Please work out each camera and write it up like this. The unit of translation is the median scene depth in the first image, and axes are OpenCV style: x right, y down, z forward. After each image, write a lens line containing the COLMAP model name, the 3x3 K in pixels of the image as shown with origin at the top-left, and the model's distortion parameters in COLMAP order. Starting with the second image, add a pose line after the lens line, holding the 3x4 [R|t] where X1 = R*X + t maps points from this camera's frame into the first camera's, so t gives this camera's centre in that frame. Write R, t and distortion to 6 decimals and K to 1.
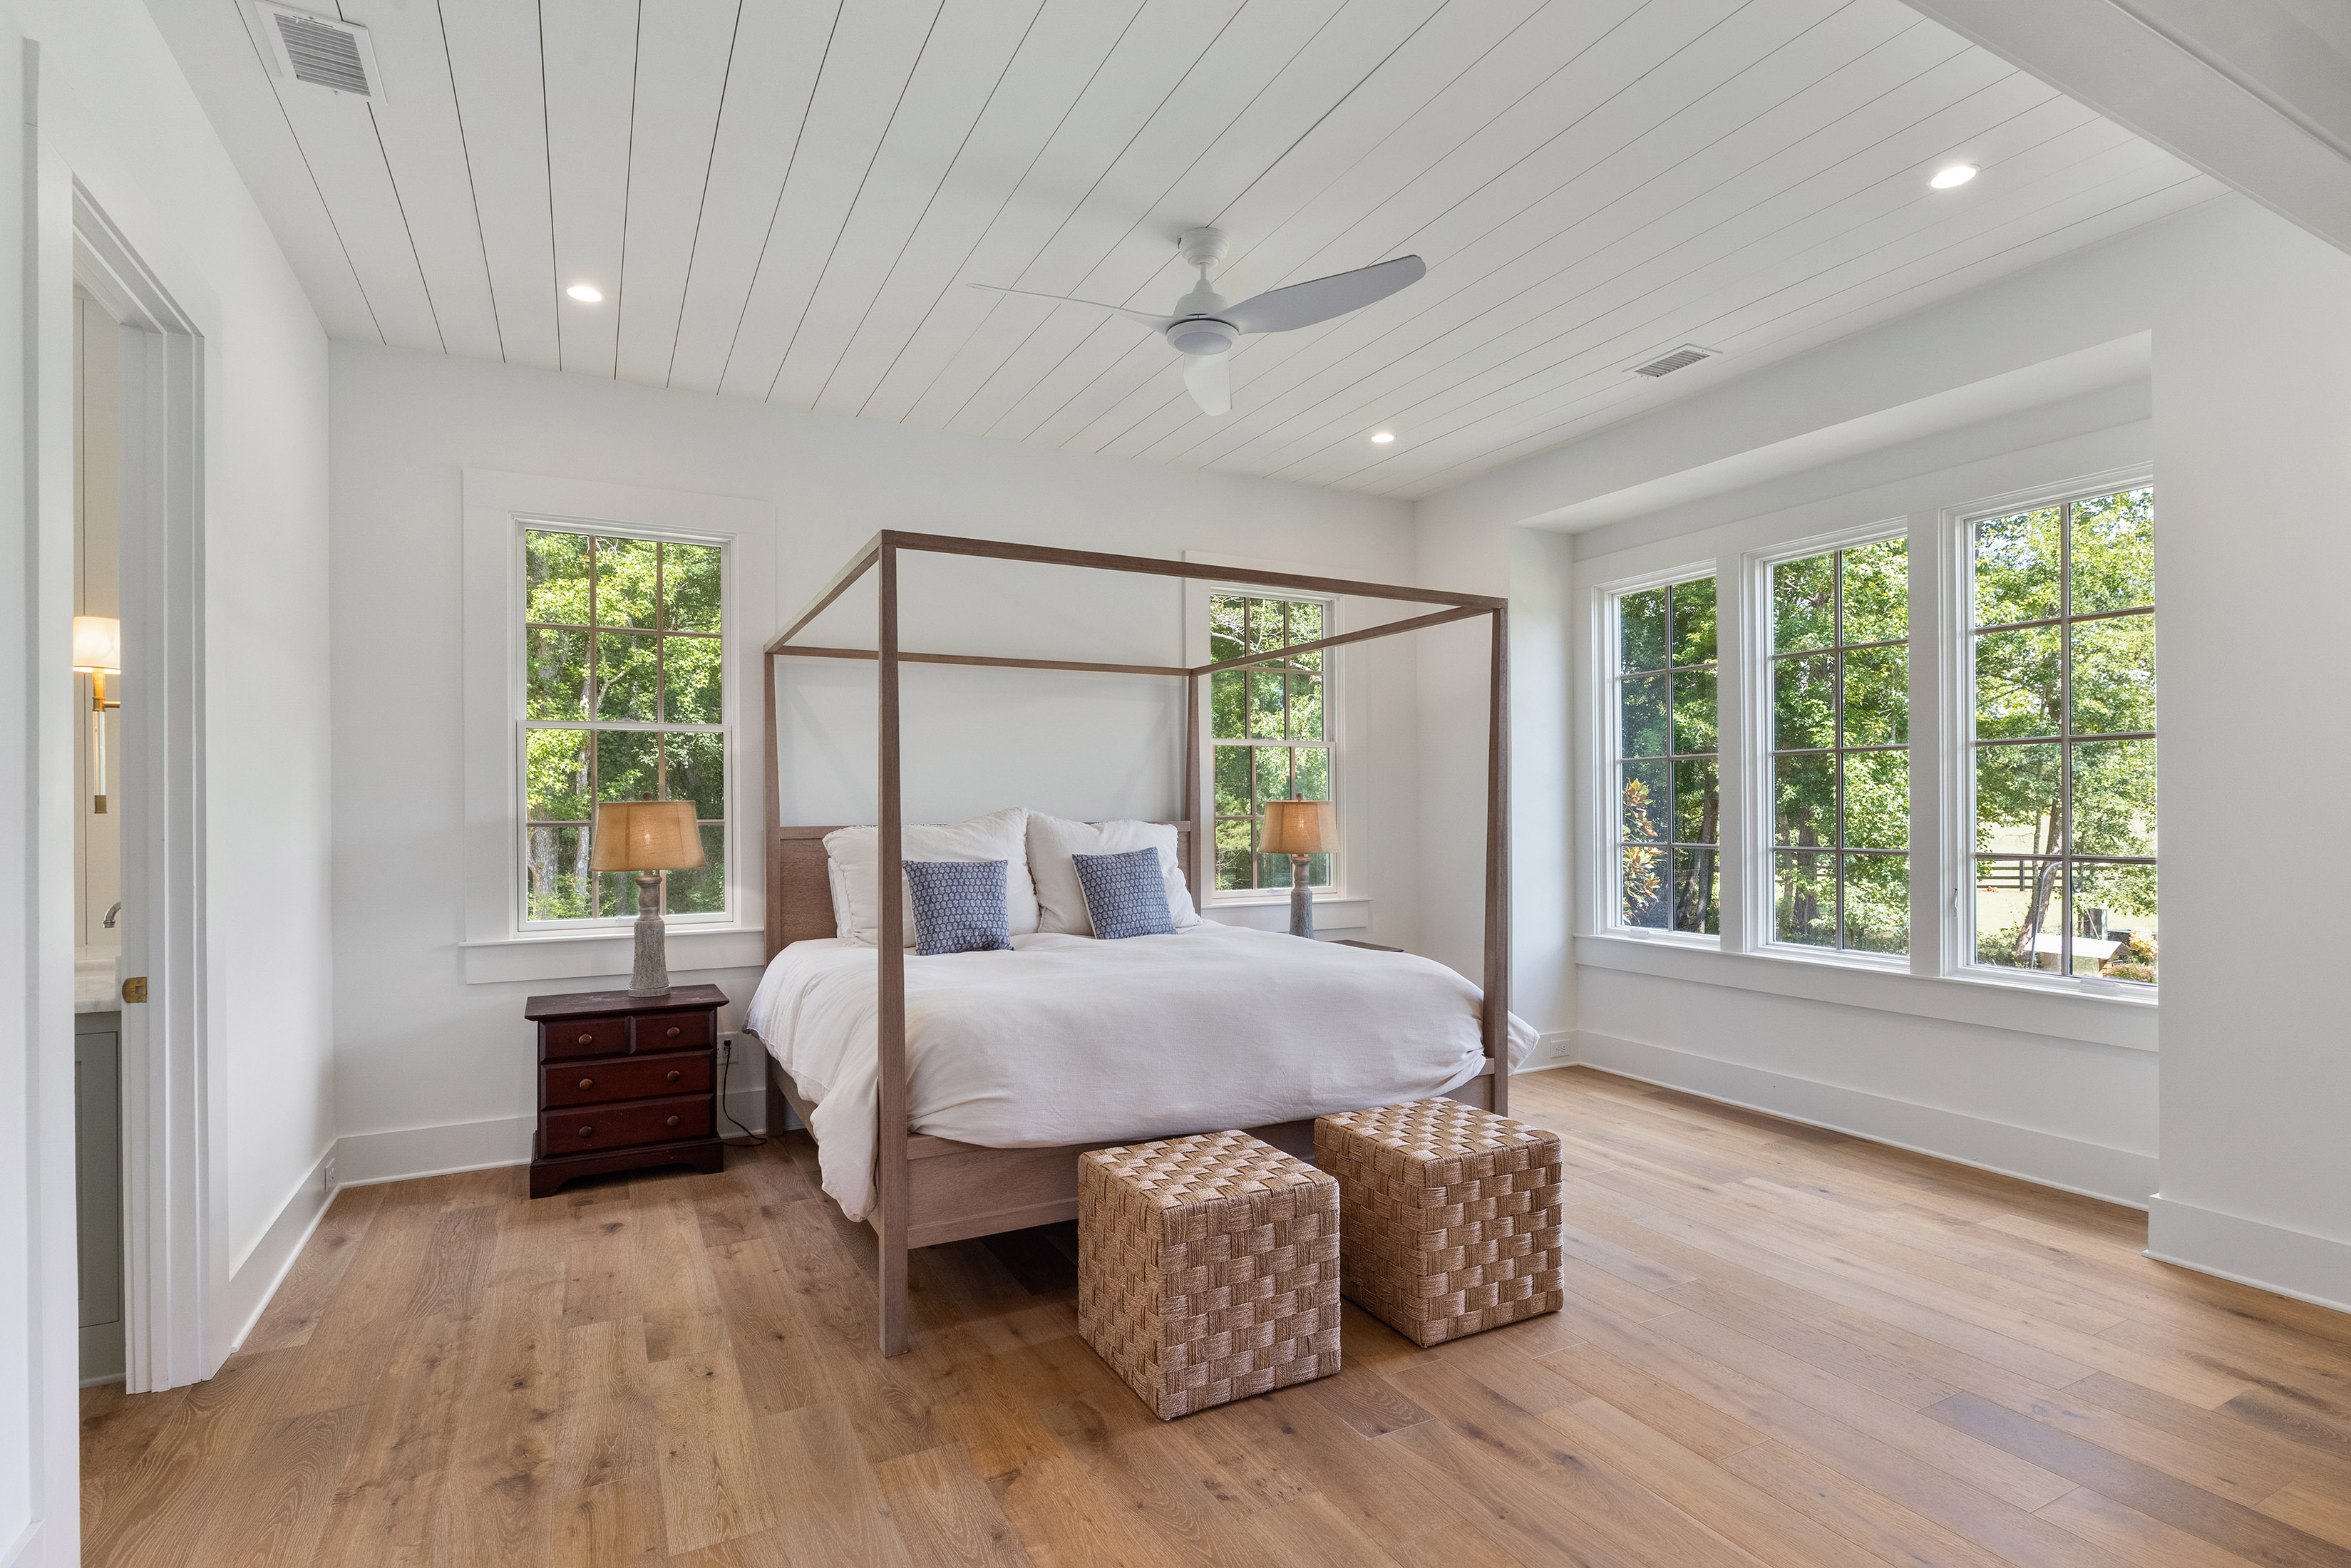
lens RADIAL K [[1139.4, 0, 1180.2], [0, 1139.4, 799.8], [0, 0, 1]] dist [-0.001698, -0.001776]
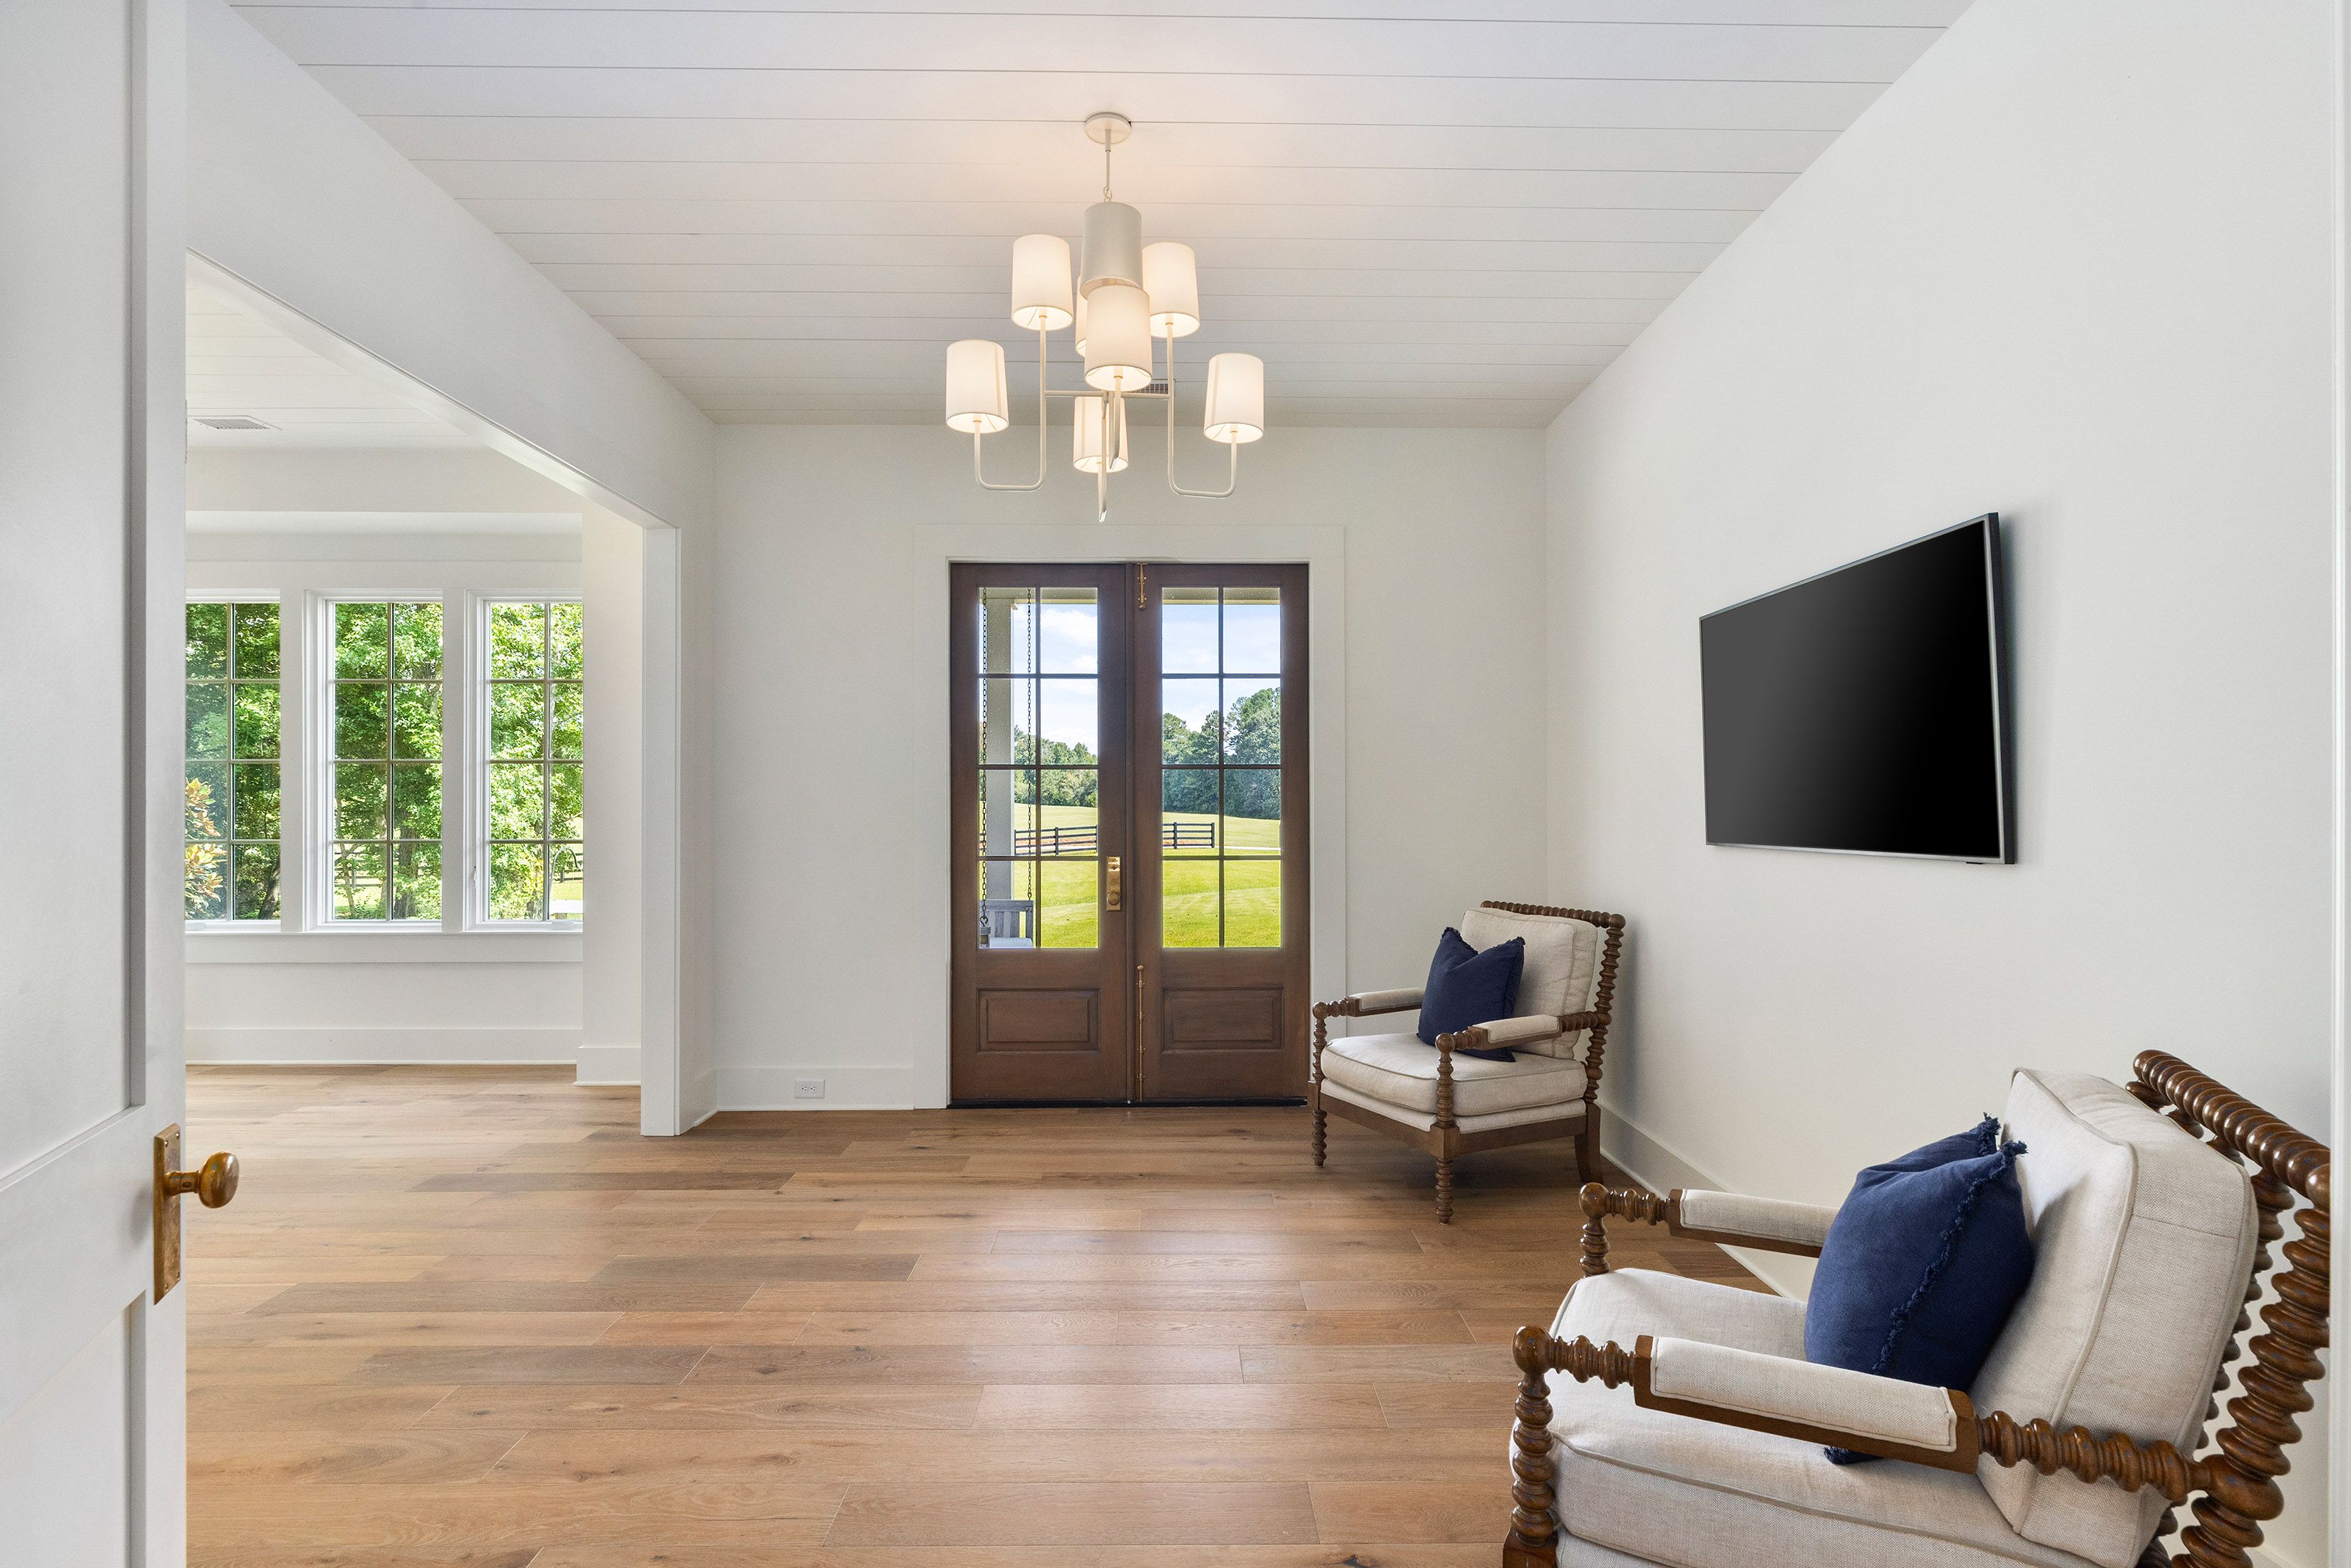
lens RADIAL K [[1139.4, 0, 1182.6], [0, 1139.4, 795.0], [0, 0, 1]] dist [-0.001698, -0.001776]
pose [[0.459687, 0.007368, 0.888051, -0.093922], [-0.004614, 0.999972, -0.005908, -0.002539], [-0.888069, -0.001382, 0.459708, -0.247007]]
